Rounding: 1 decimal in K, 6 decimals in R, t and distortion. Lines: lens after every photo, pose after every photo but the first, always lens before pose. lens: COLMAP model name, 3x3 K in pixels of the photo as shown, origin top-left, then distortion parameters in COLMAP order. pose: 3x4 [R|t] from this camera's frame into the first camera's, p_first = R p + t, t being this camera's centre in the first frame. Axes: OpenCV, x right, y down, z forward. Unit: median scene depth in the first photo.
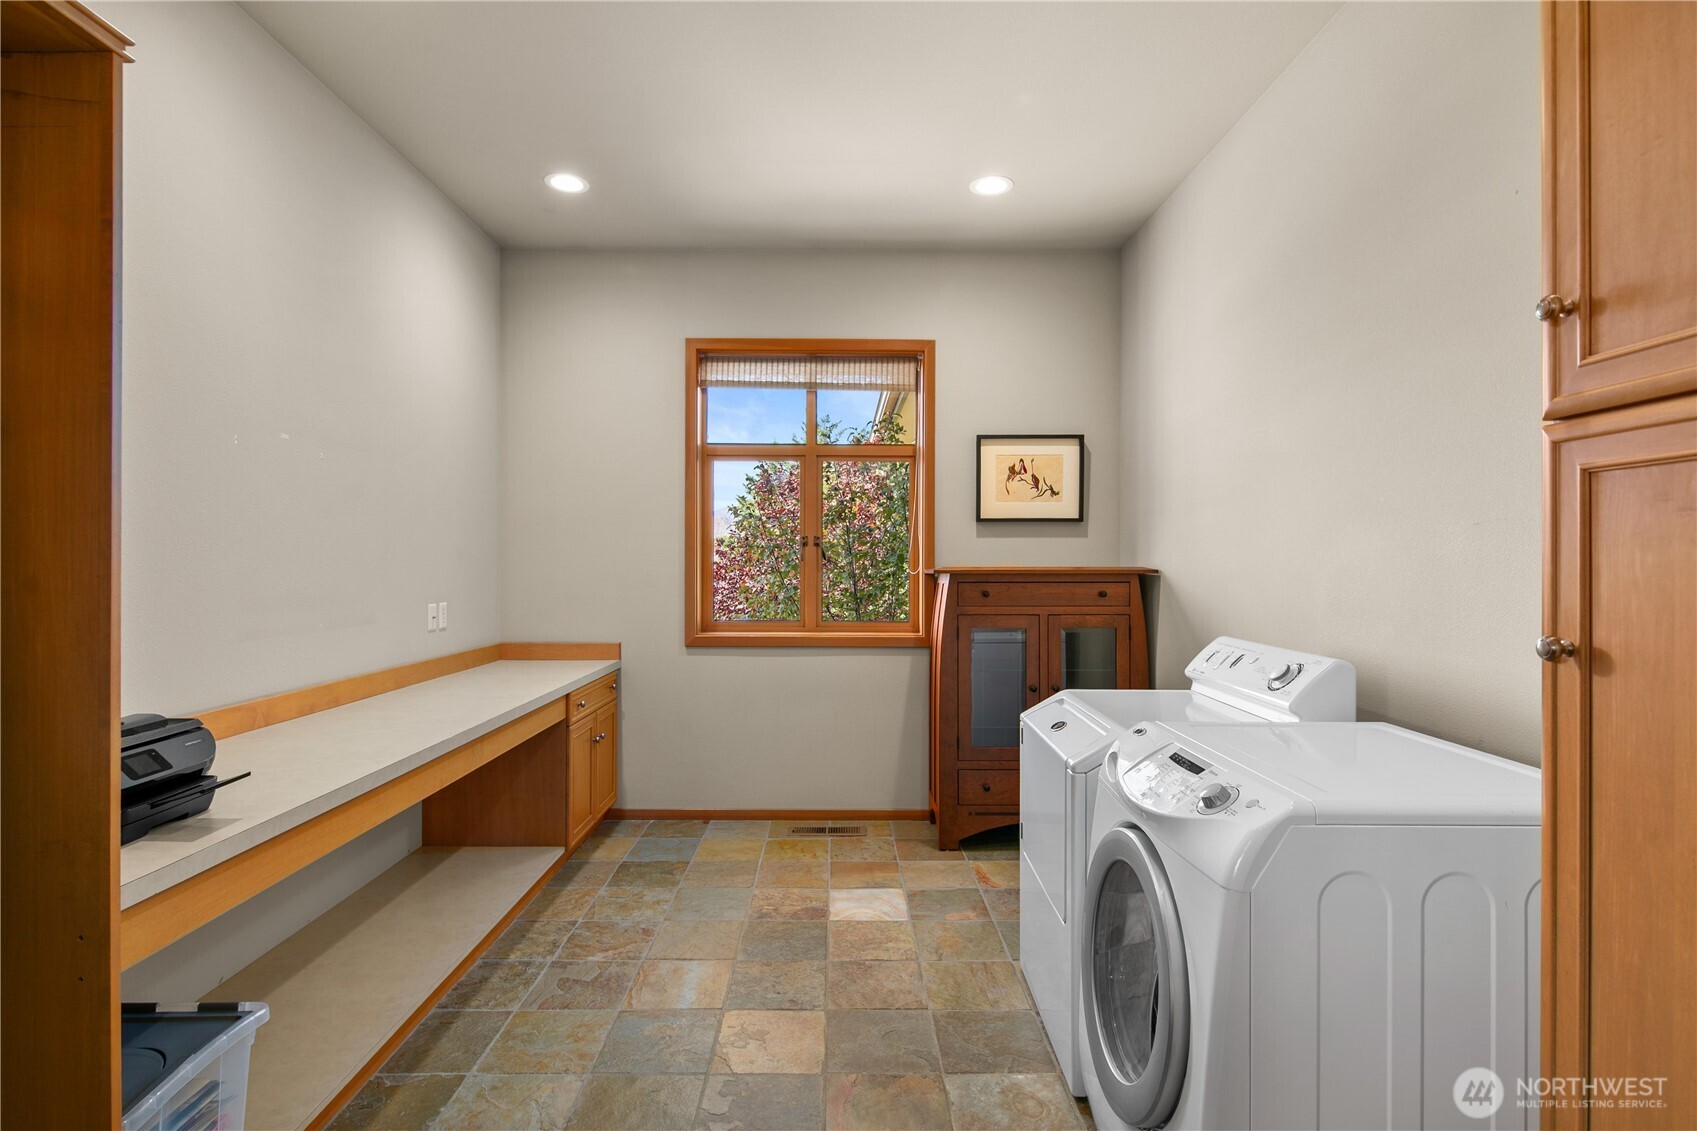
lens RADIAL K [[828.8, 0, 848.5], [0, 828.8, 565.5], [0, 0, 1]] dist [0.000672, -0.000539]
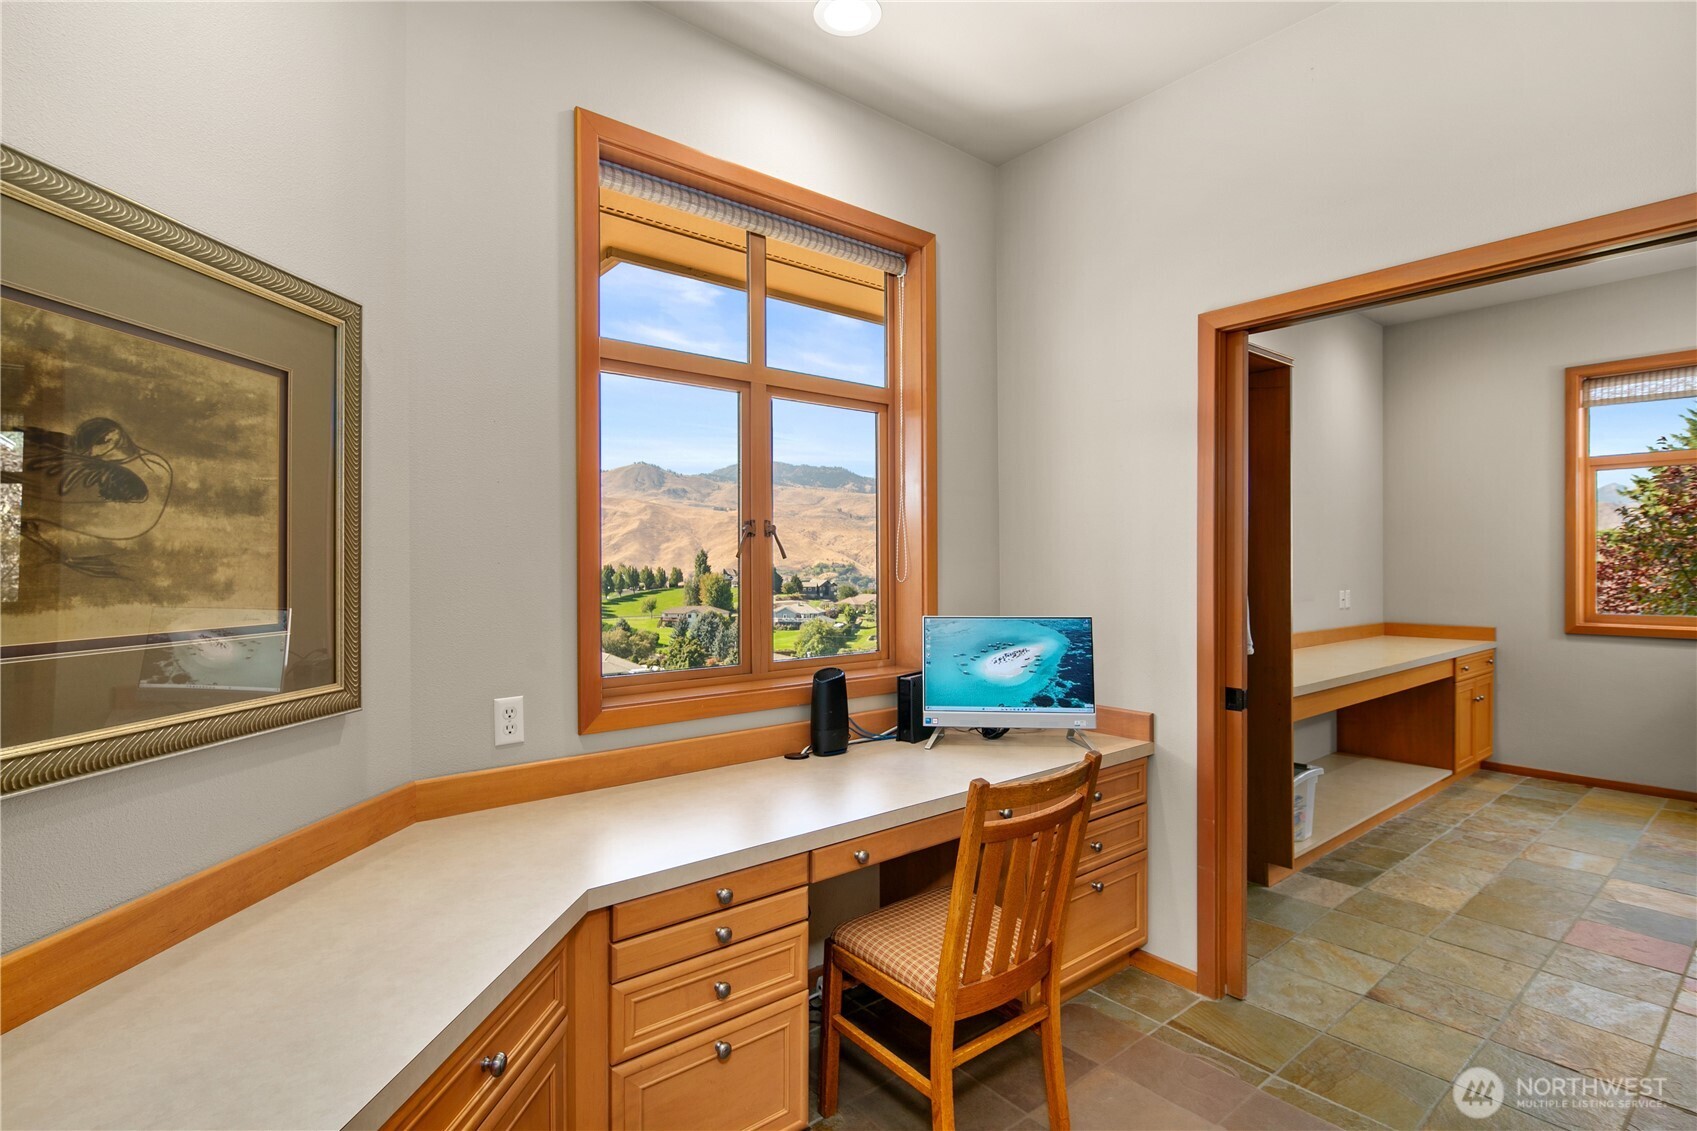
lens RADIAL K [[825.2, 0, 848.5], [0, 825.2, 565.5], [0, 0, 1]] dist [0.004759, 0.000712]
pose [[0.626616, -0.001030, -0.779328, 0.085555], [0.000012, 0.999999, -0.001312, 0.003141], [0.779328, 0.000813, 0.626615, -0.551350]]
